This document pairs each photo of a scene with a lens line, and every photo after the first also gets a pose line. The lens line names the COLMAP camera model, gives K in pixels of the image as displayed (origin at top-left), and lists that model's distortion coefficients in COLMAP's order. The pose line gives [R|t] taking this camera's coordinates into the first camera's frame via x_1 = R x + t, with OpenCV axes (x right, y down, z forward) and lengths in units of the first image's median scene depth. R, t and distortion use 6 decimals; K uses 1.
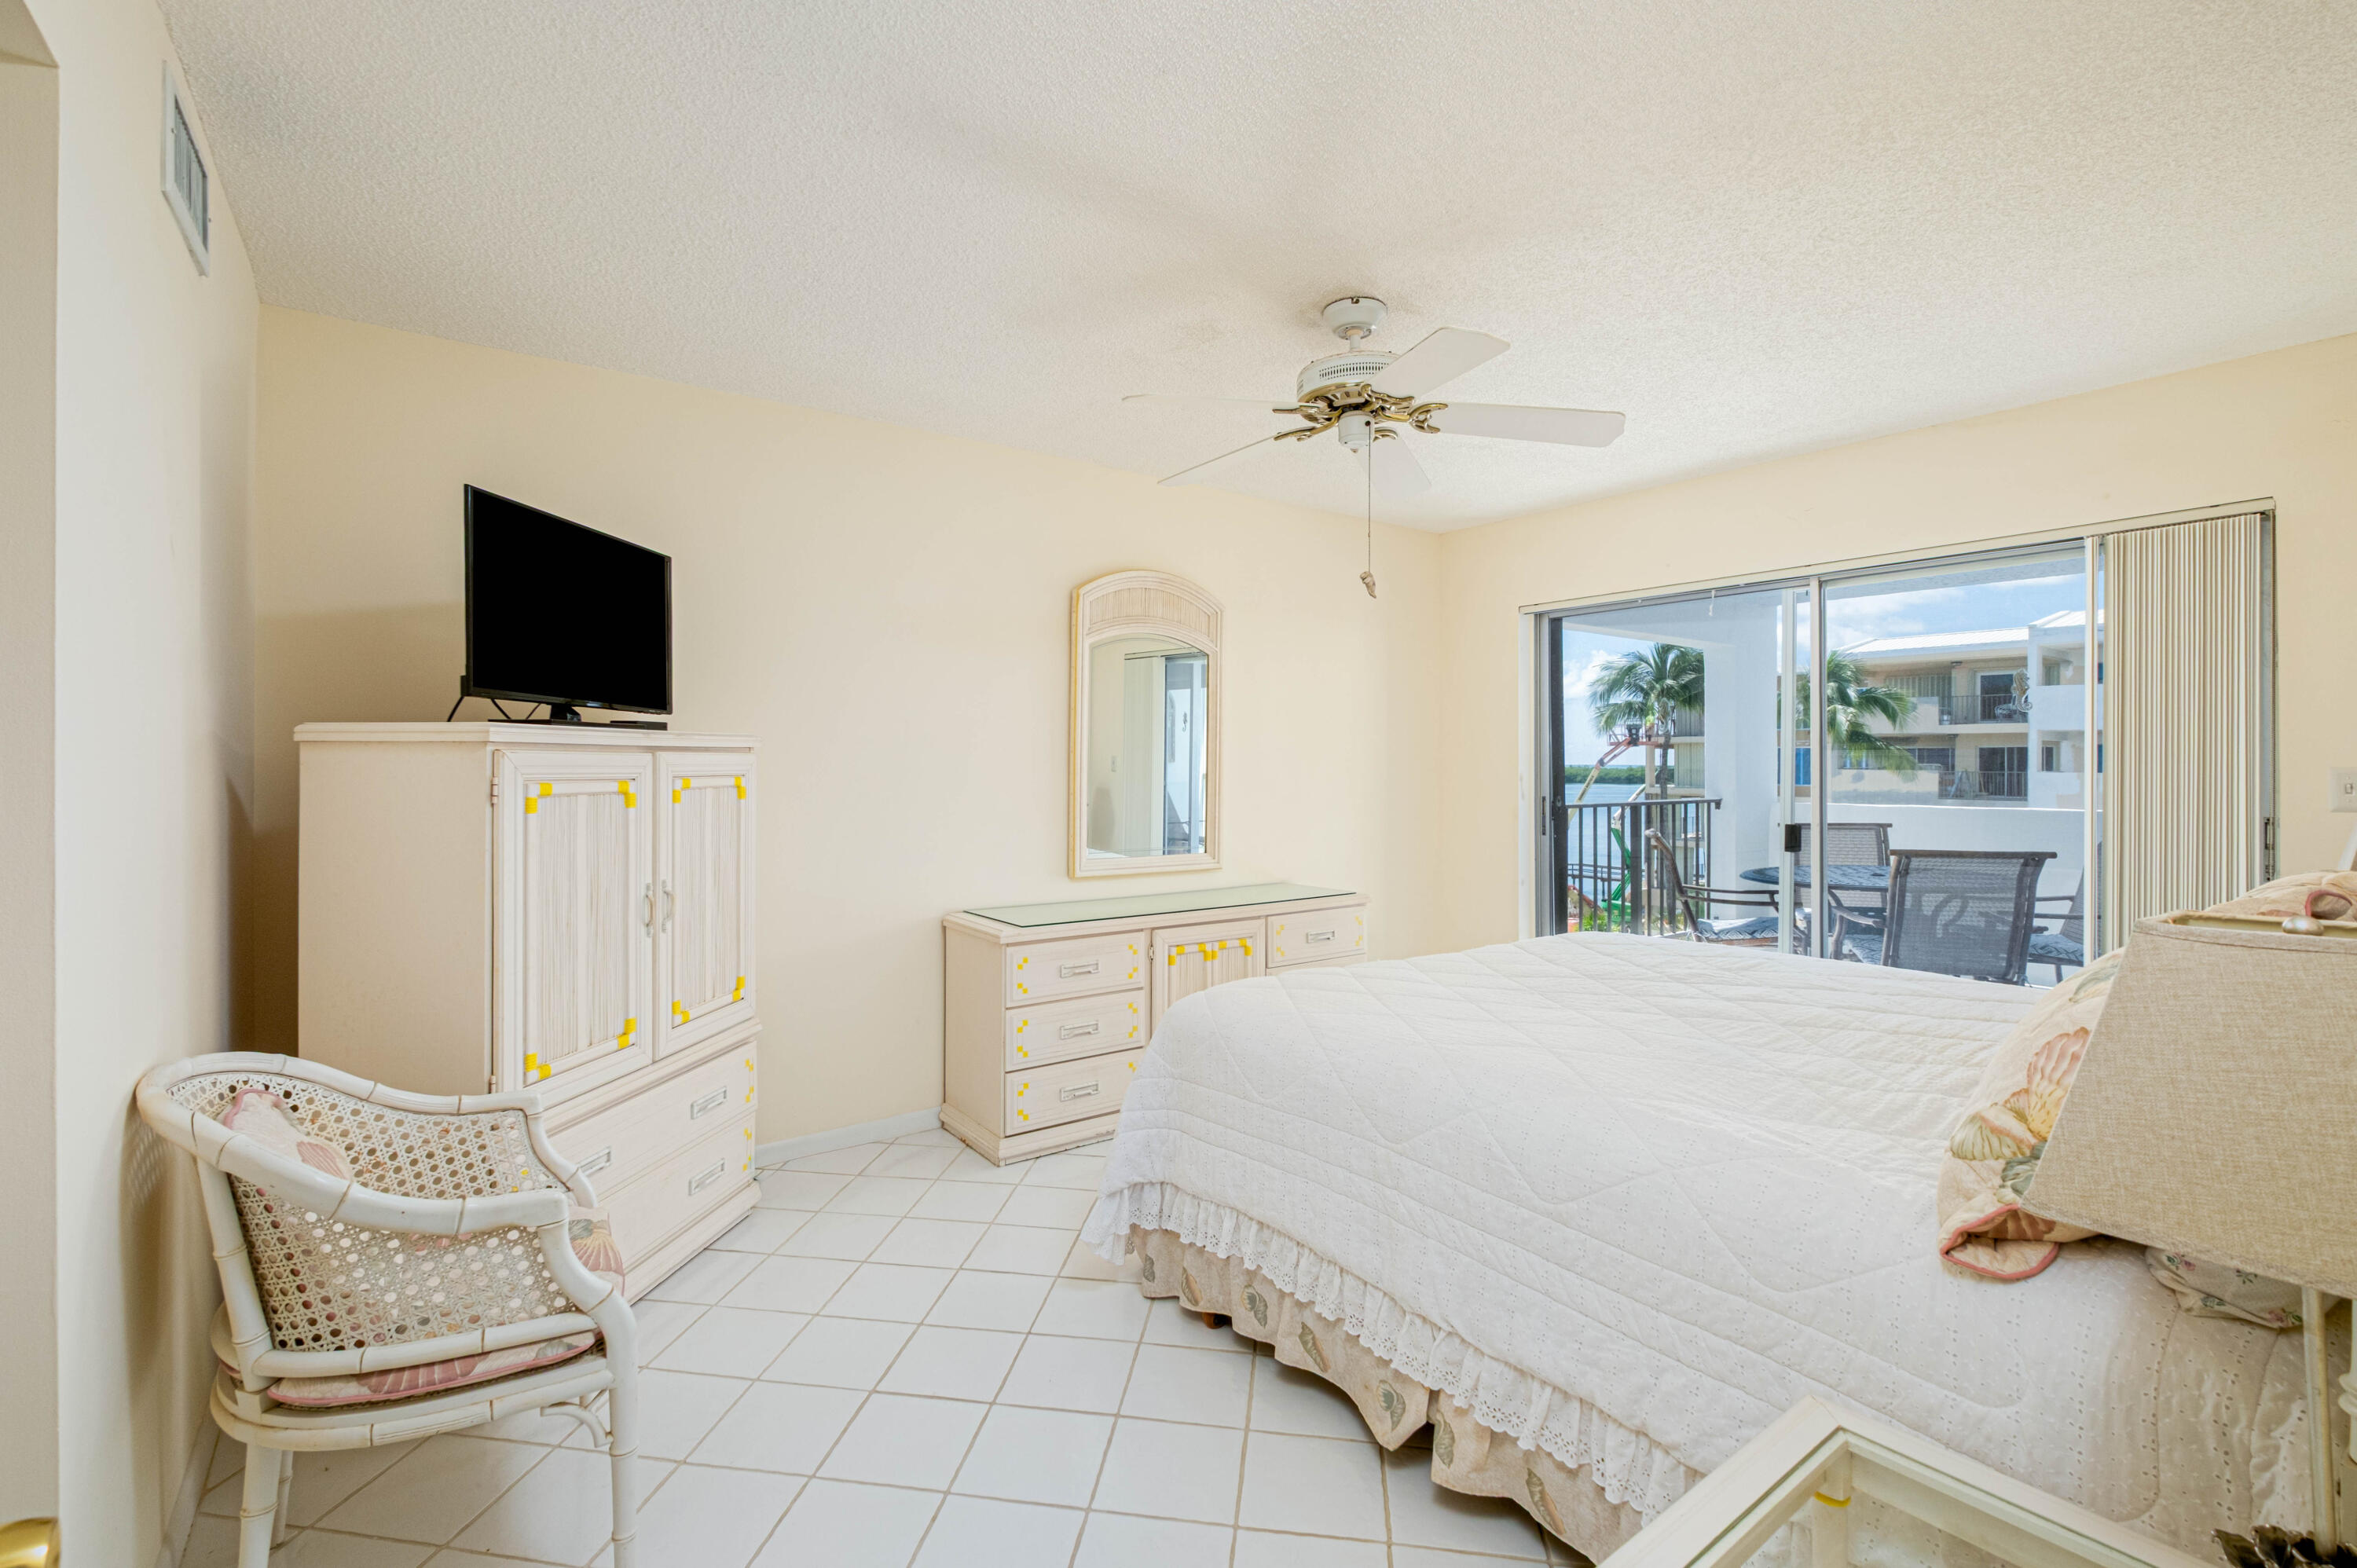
lens RADIAL K [[1020.6, 0, 1180.0], [0, 1020.6, 777.8], [0, 0, 1]] dist [-0.010298, -0.000023]
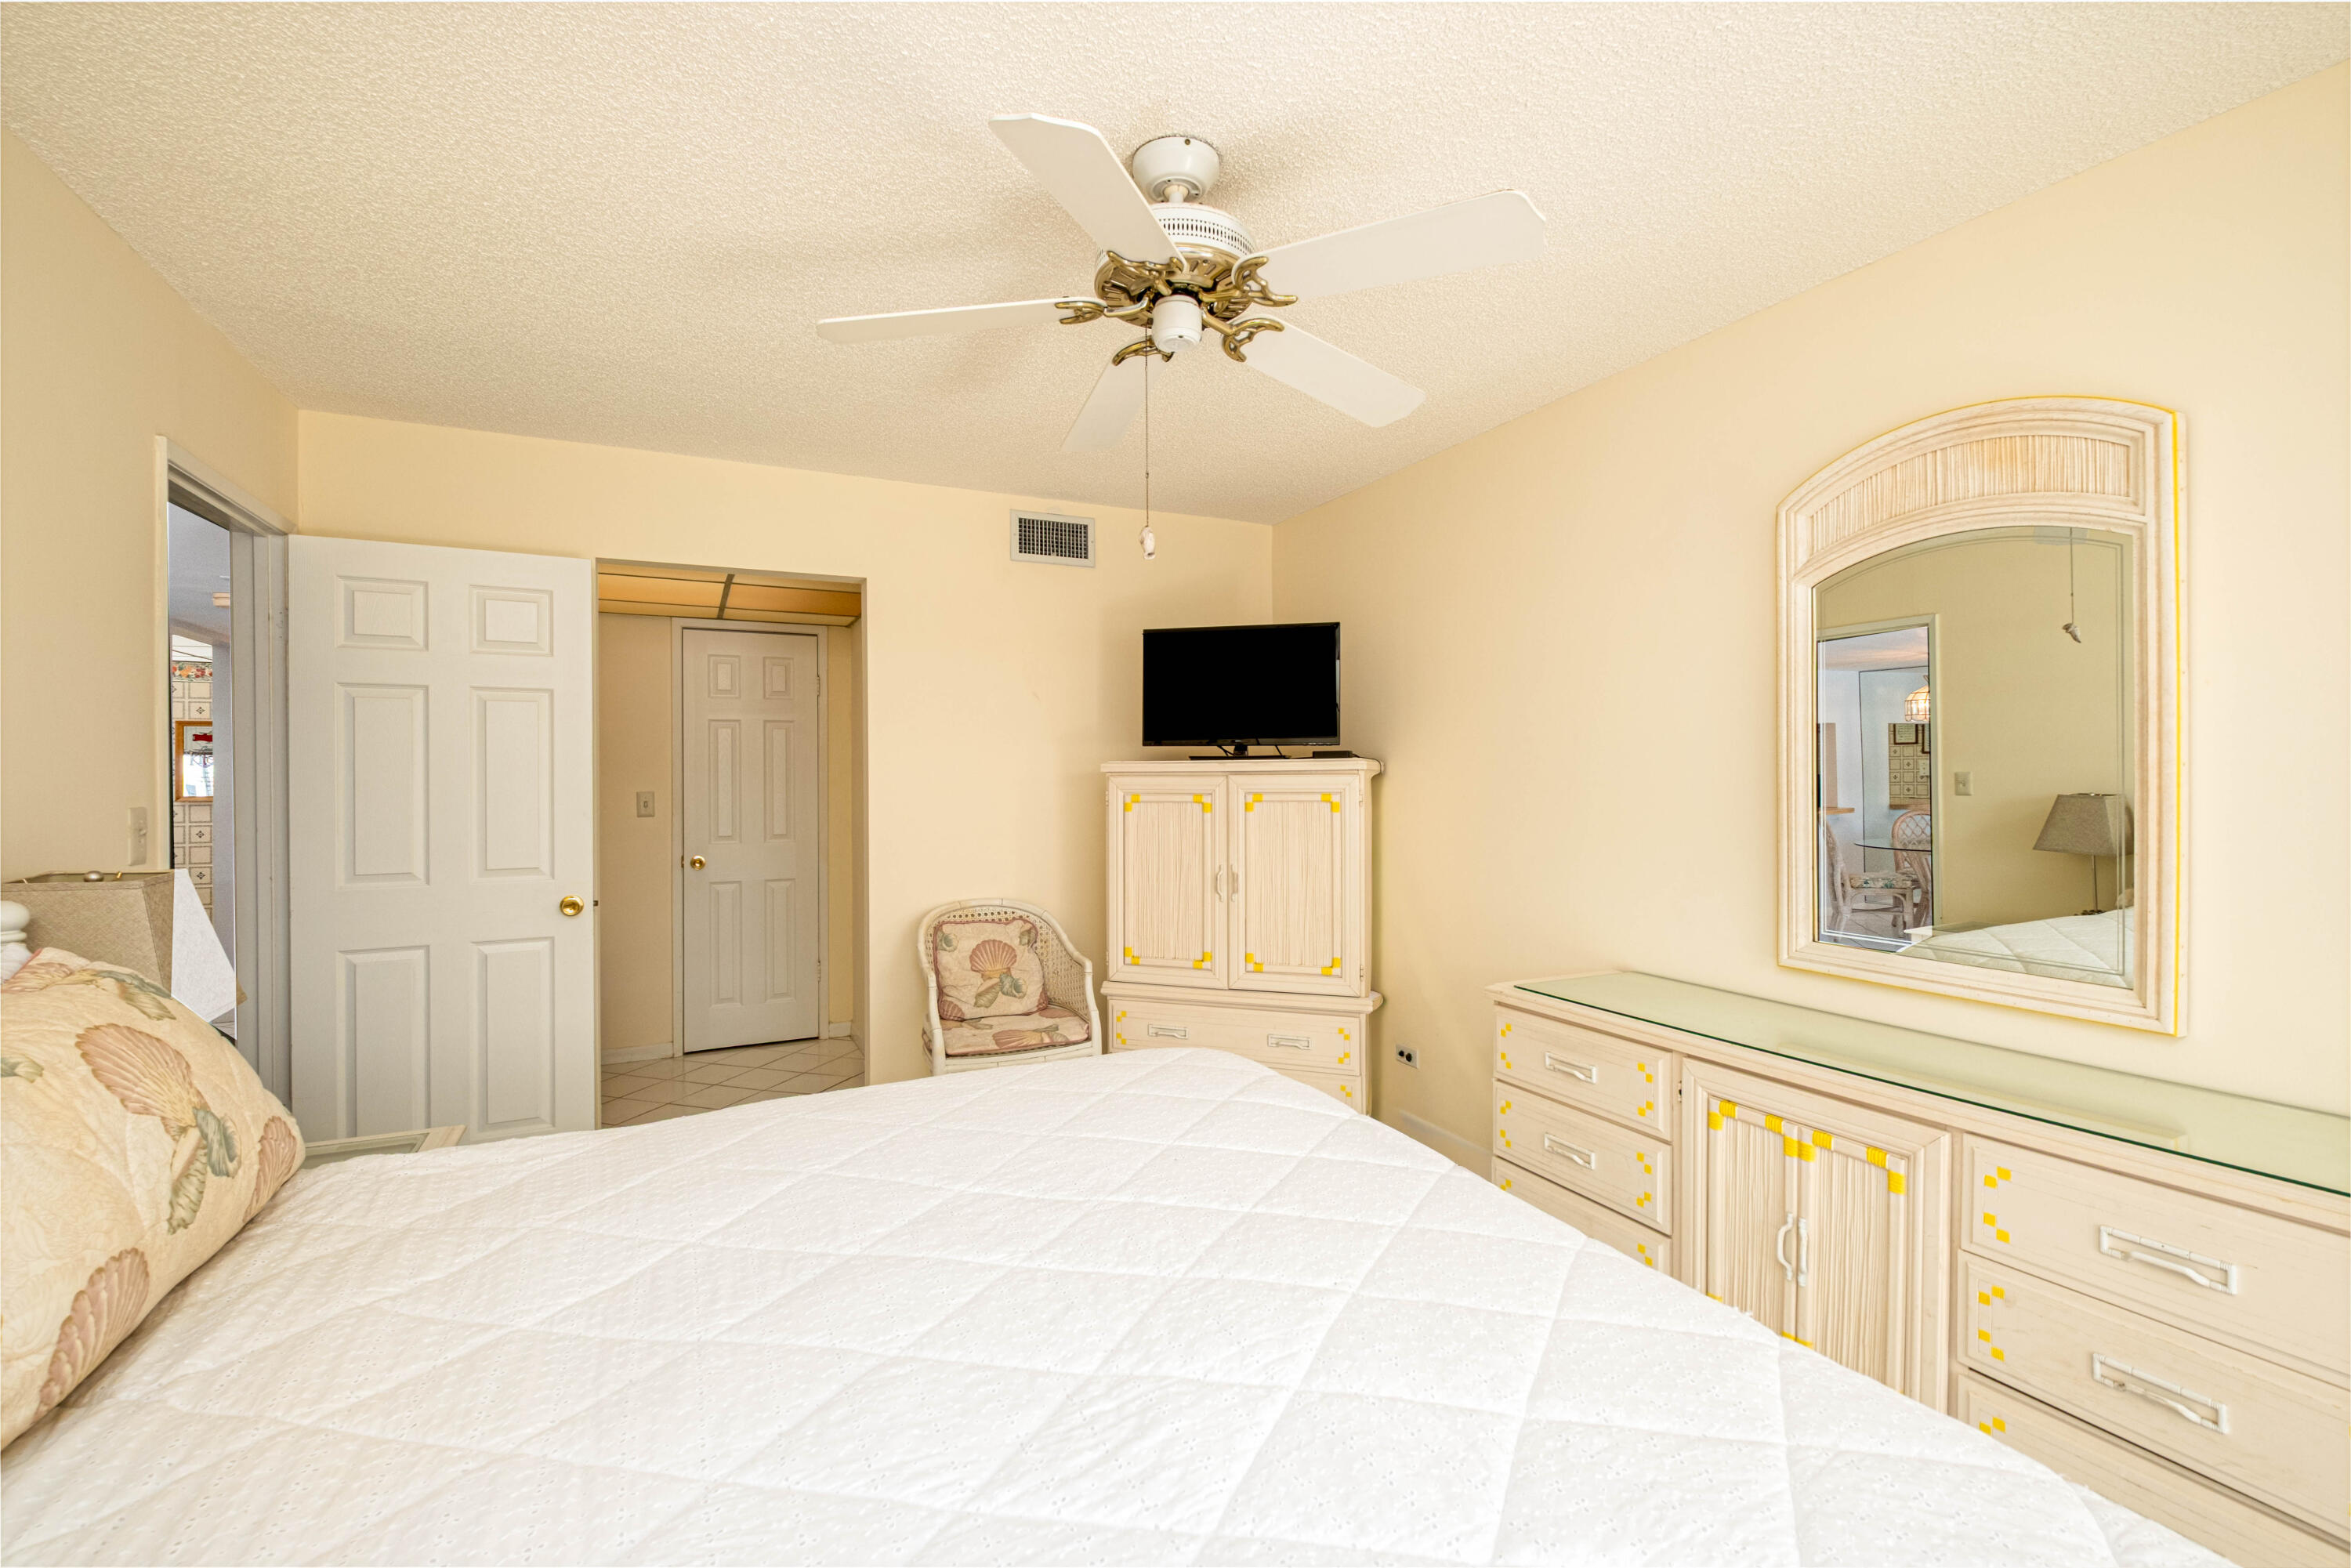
lens RADIAL K [[1018.0, 0, 1179.3], [0, 1018.0, 777.1], [0, 0, 1]] dist [-0.010298, -0.000023]
pose [[-0.184224, -0.000175, -0.982884, 0.880812], [-0.007642, 0.999970, 0.001255, -0.023339], [0.982855, 0.007743, -0.184220, 1.140036]]
